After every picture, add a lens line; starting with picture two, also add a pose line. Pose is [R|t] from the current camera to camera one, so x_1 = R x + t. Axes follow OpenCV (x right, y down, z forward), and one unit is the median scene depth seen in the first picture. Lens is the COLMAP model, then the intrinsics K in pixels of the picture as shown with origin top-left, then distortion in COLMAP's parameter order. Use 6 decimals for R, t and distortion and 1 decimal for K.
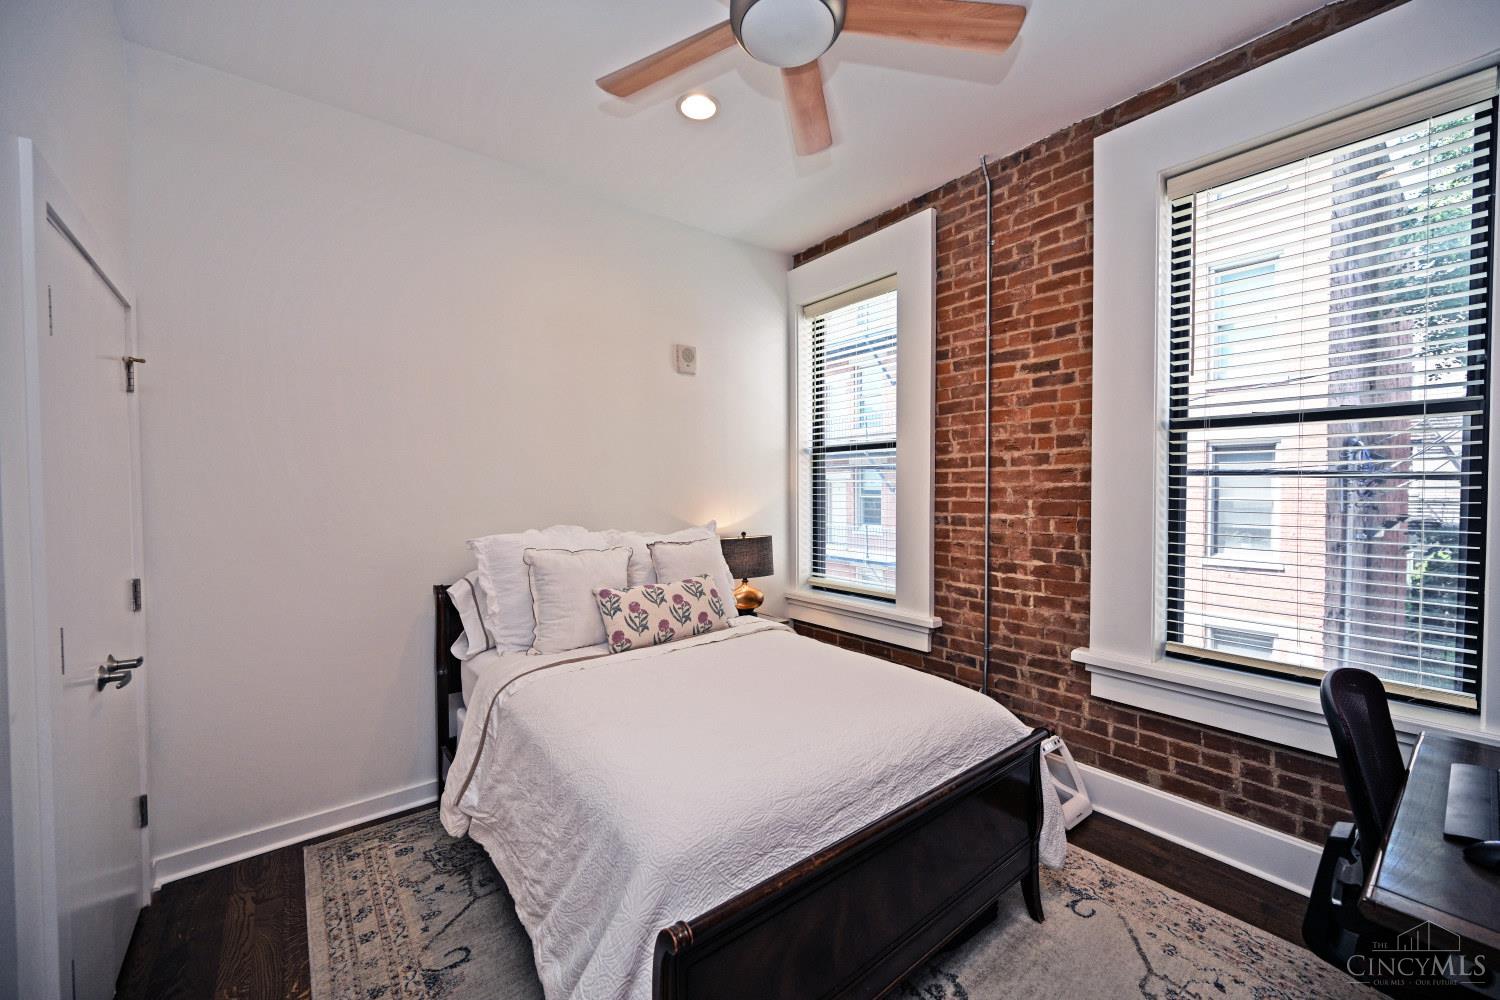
lens RADIAL K [[591.1, 0, 750.0], [0, 591.1, 500.0], [0, 0, 1]] dist [-0.001912, 0.000043]
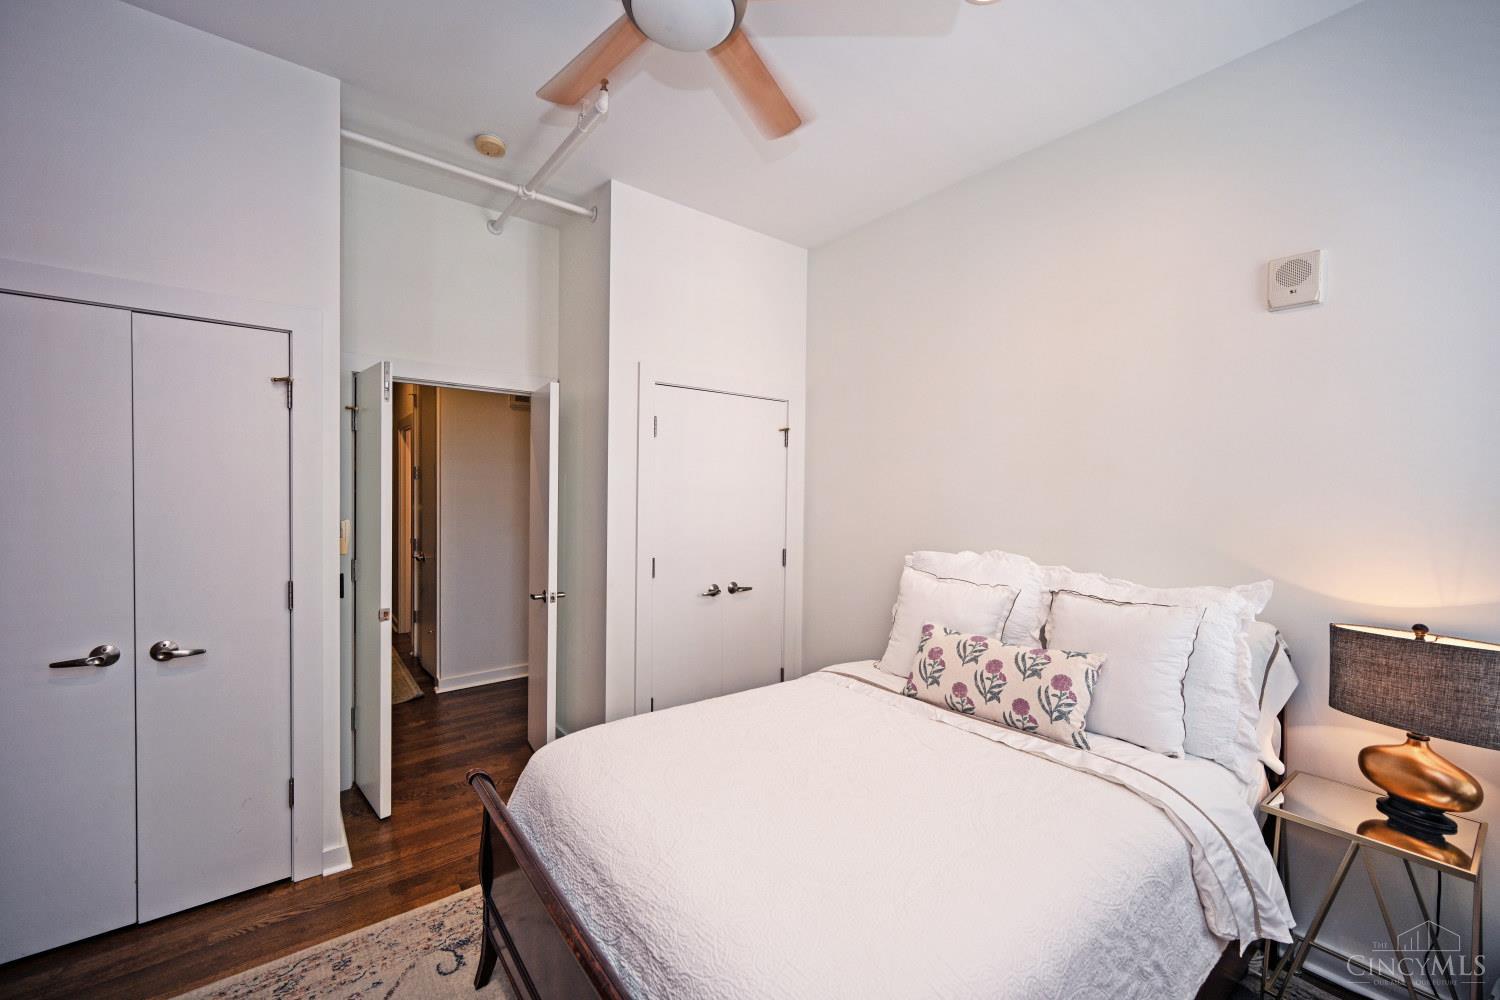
lens RADIAL K [[591.1, 0, 750.0], [0, 591.1, 500.0], [0, 0, 1]] dist [-0.001912, 0.000043]
pose [[-0.008867, 0.023454, -0.999686, 0.549522], [-0.036928, 0.999035, 0.023767, -0.039574], [0.999279, 0.037127, -0.007992, 0.634681]]
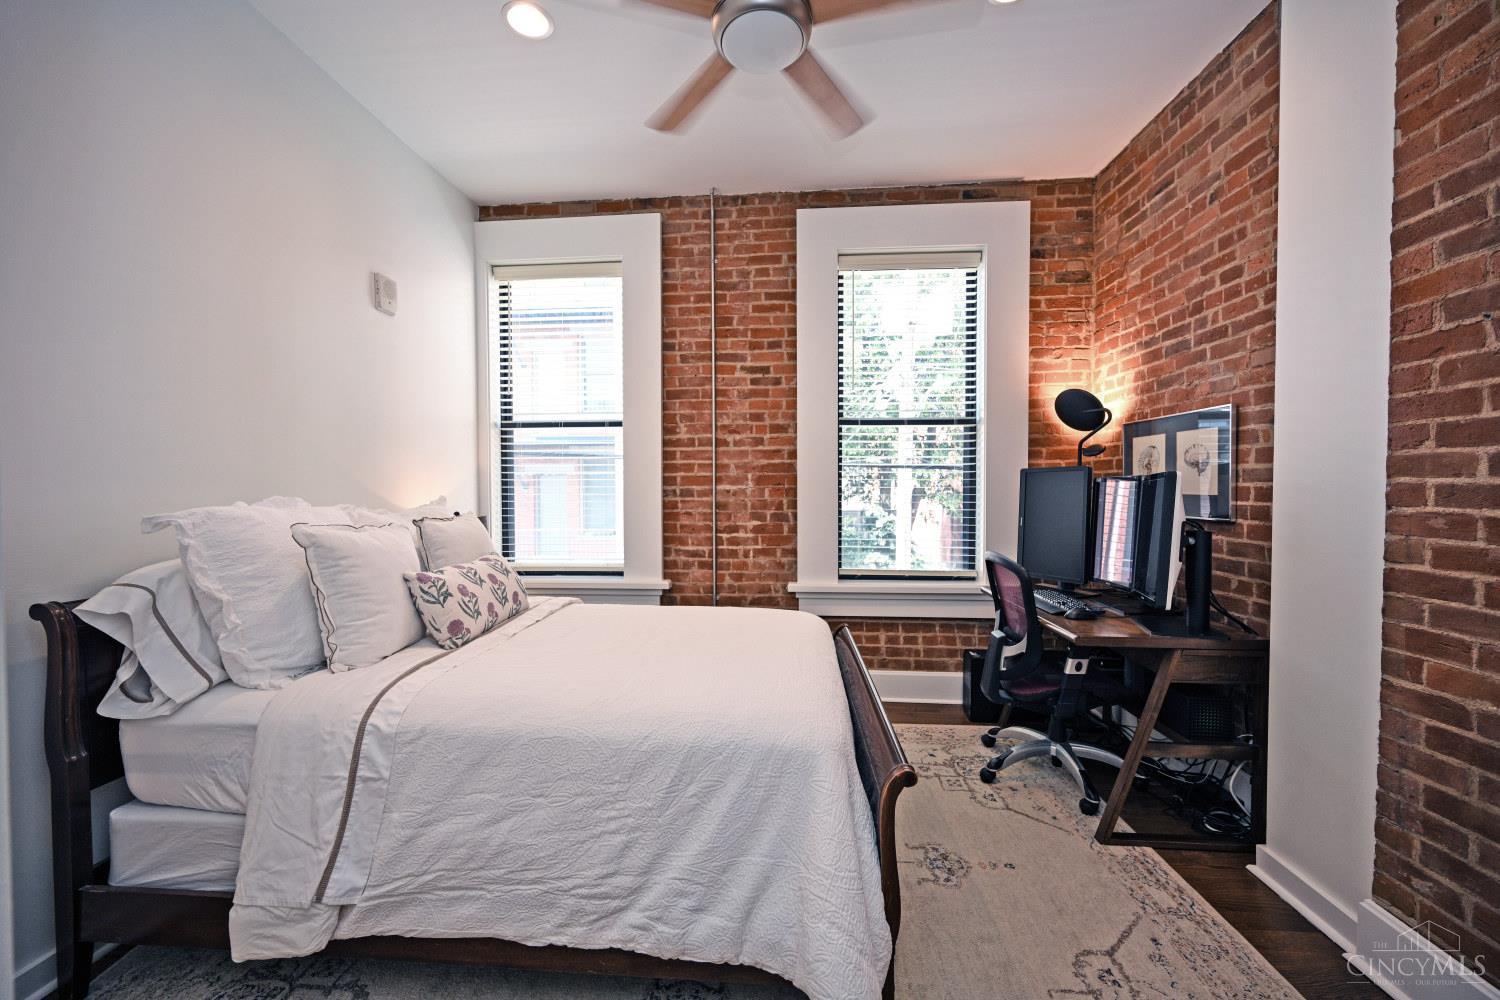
lens RADIAL K [[591.1, 0, 750.0], [0, 591.1, 500.0], [0, 0, 1]] dist [-0.001912, 0.000043]
pose [[0.676835, -0.011440, 0.736046, -0.451209], [0.015094, 0.999885, 0.001661, 0.053489], [-0.735980, 0.009985, 0.676929, 0.138379]]
